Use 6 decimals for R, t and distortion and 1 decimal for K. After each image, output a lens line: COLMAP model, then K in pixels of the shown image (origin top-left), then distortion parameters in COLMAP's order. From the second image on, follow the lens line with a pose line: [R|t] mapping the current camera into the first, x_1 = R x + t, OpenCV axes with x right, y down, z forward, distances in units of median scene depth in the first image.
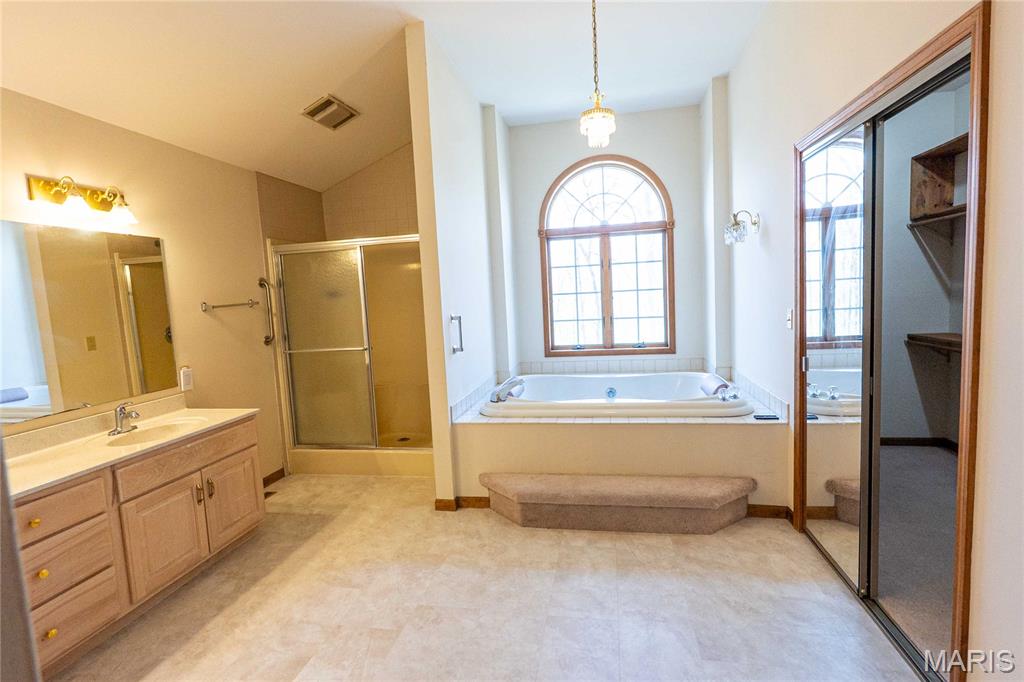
lens RADIAL K [[492.2, 0, 512.0], [0, 492.2, 341.0], [0, 0, 1]] dist [-0.004253, 0.000443]
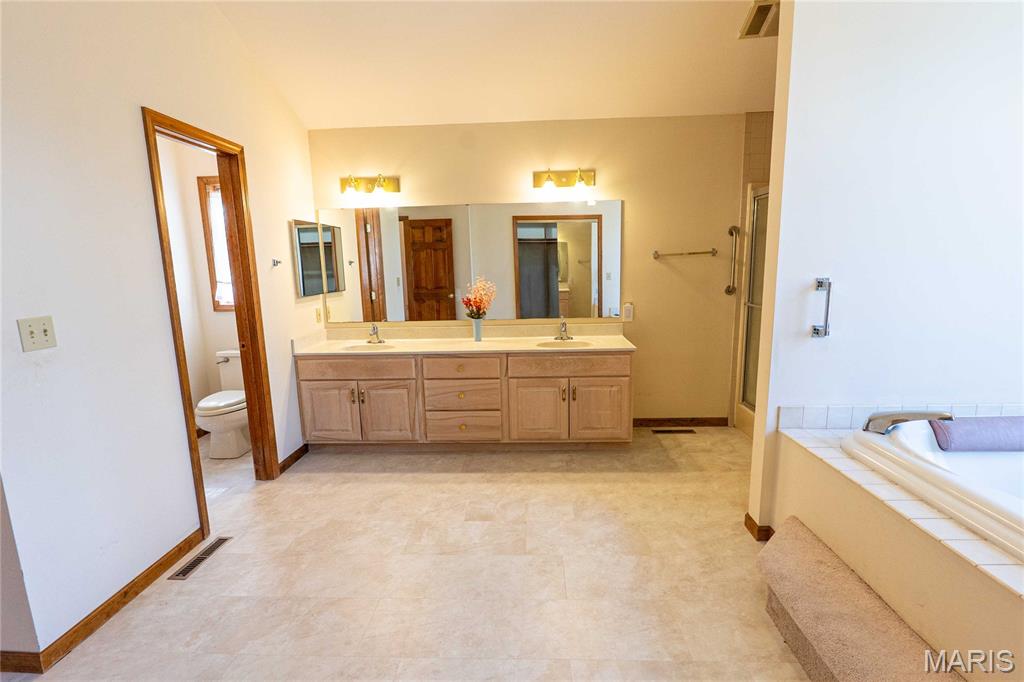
lens RADIAL K [[470.3, 0, 513.1], [0, 470.3, 340.6], [0, 0, 1]] dist [-0.006236, 0.000439]
pose [[0.145137, 0.206917, -0.967533, 0.459704], [-0.076676, 0.977299, 0.197504, -0.066025], [0.986436, 0.045521, 0.157708, 0.502699]]
